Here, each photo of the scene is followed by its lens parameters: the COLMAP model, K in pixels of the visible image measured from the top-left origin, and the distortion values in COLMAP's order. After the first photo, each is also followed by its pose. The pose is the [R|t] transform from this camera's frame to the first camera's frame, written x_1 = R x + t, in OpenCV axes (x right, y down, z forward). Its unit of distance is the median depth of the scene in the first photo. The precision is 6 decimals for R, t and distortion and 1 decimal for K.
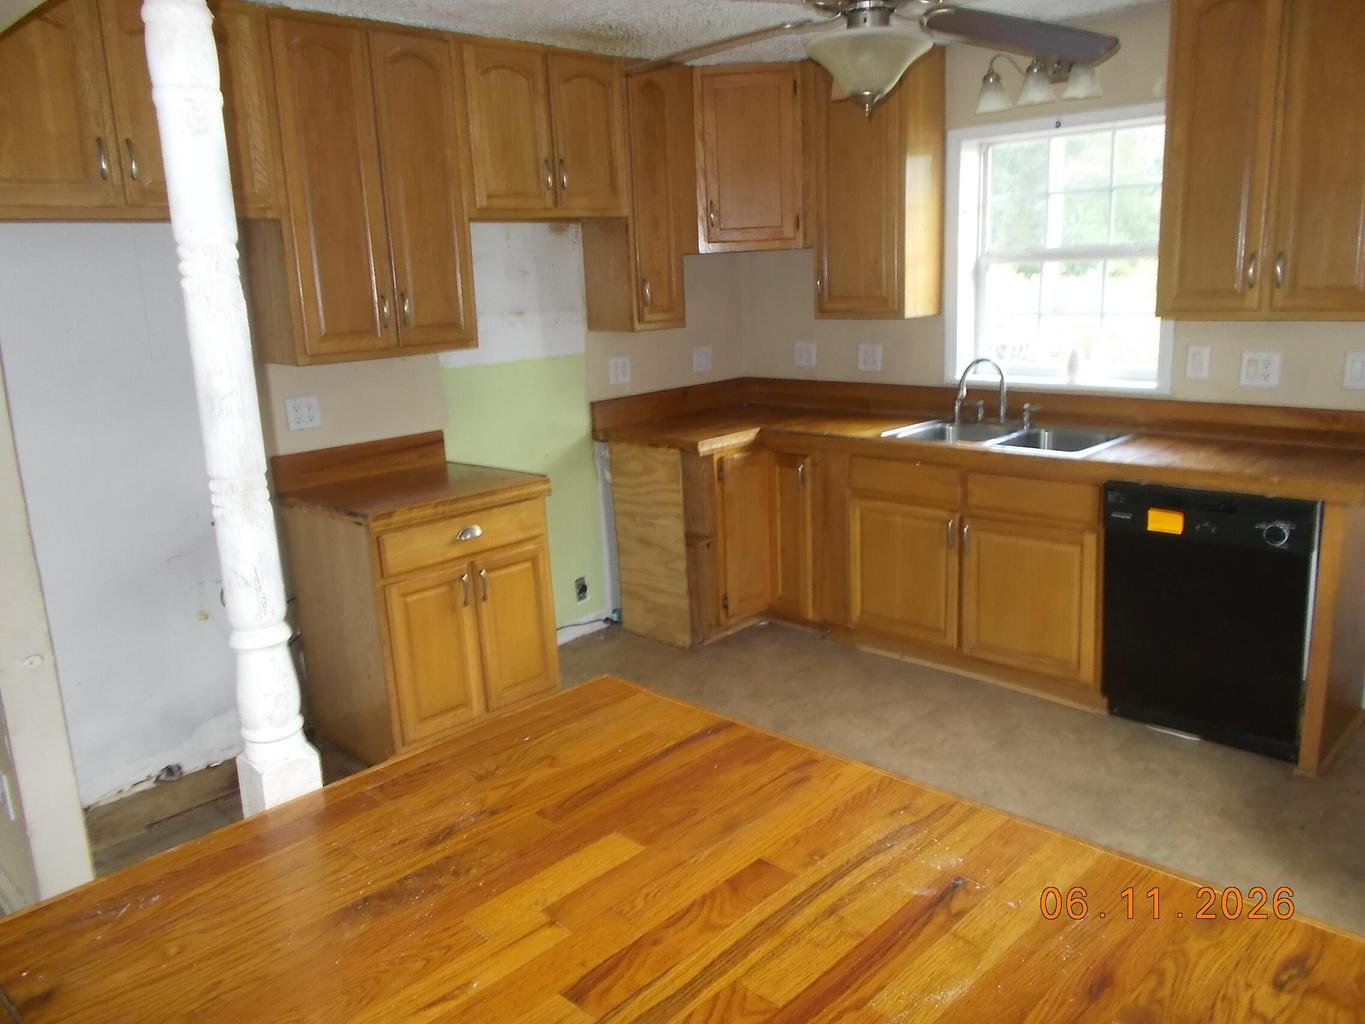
lens RADIAL K [[1077.5, 0, 682.5], [0, 1077.5, 512.0], [0, 0, 1]] dist [0.054407, -0.011792]
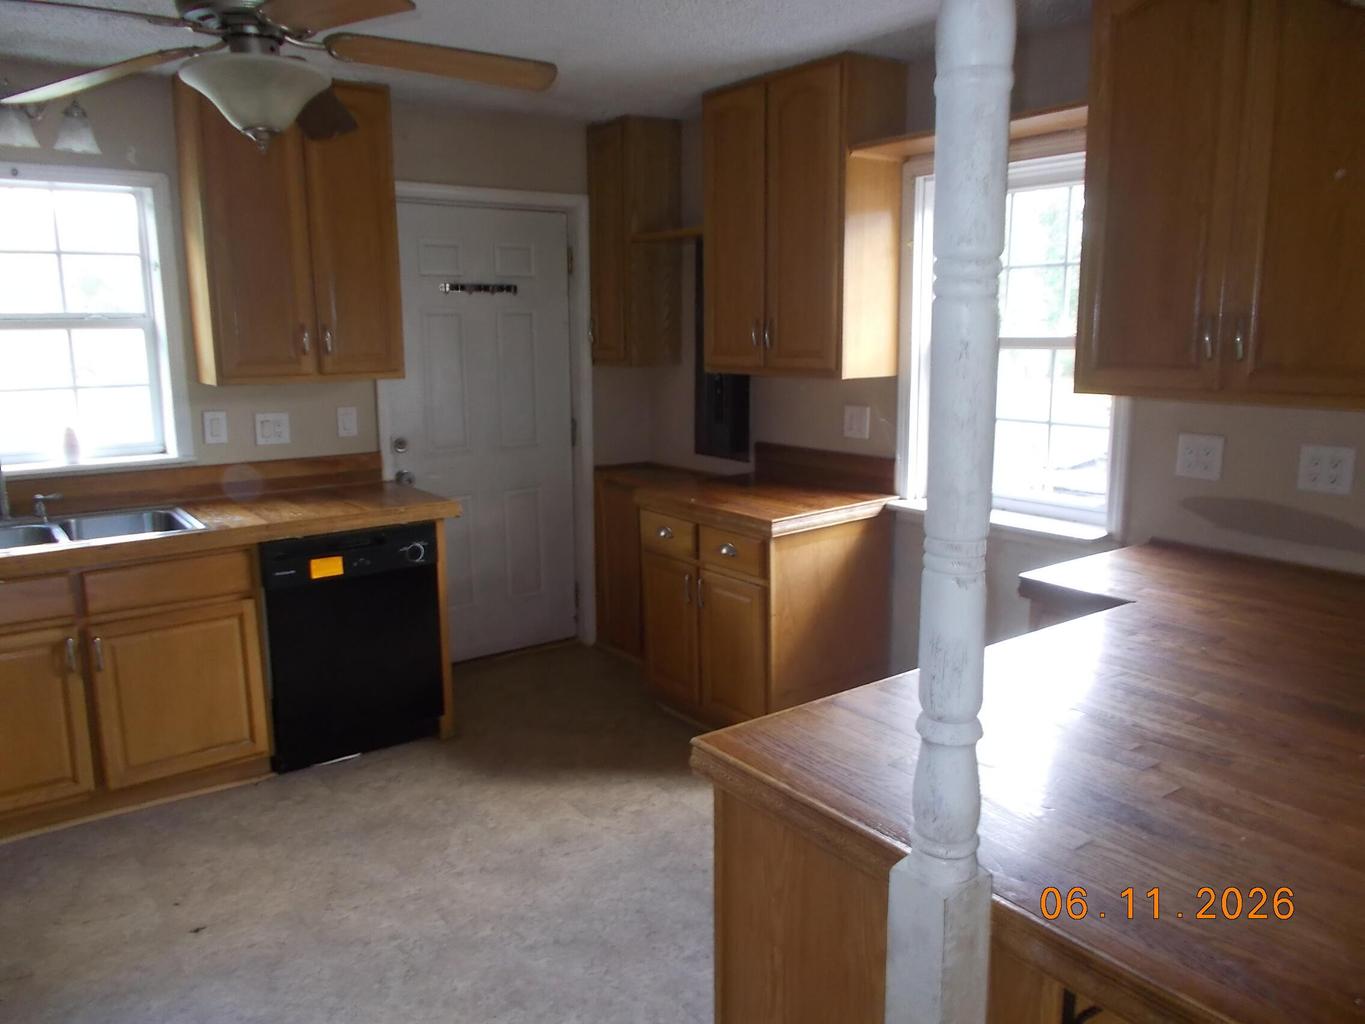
lens RADIAL K [[1077.5, 0, 682.5], [0, 1077.5, 512.0], [0, 0, 1]] dist [0.054407, -0.011792]
pose [[0.165157, -0.143507, 0.975771, -0.501822], [0.225189, 0.968711, 0.104353, -0.071058], [-0.960215, 0.202498, 0.192306, 0.407774]]
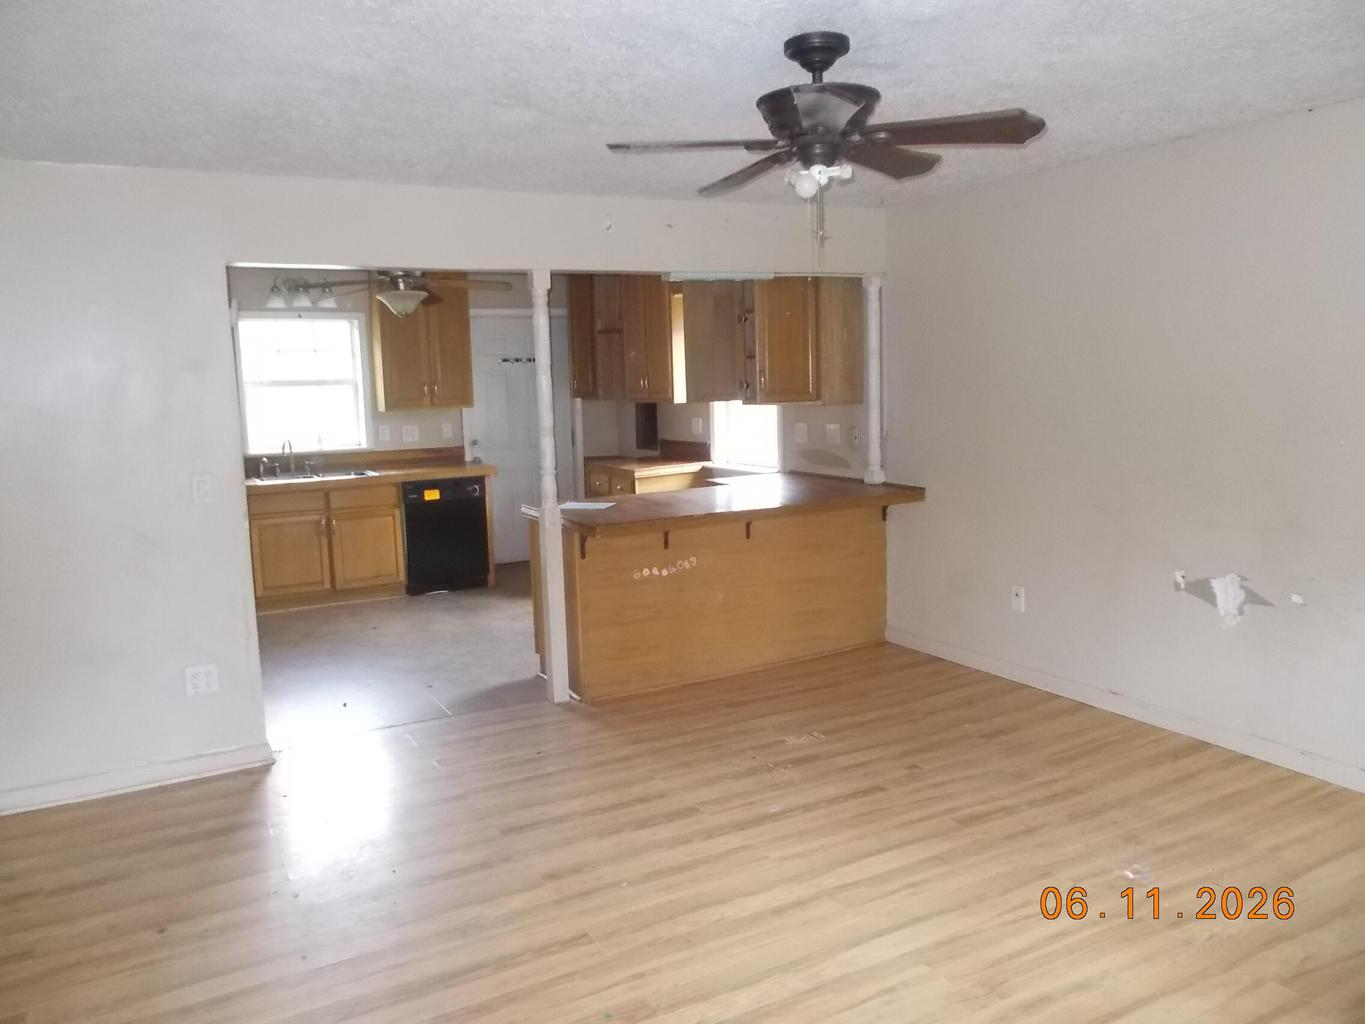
lens RADIAL K [[1077.5, 0, 682.5], [0, 1077.5, 512.0], [0, 0, 1]] dist [0.054407, -0.011792]
pose [[0.295478, -0.096571, 0.950456, -1.455897], [0.234800, 0.971703, 0.025735, 0.101613], [-0.926046, 0.215563, 0.309791, -0.175930]]
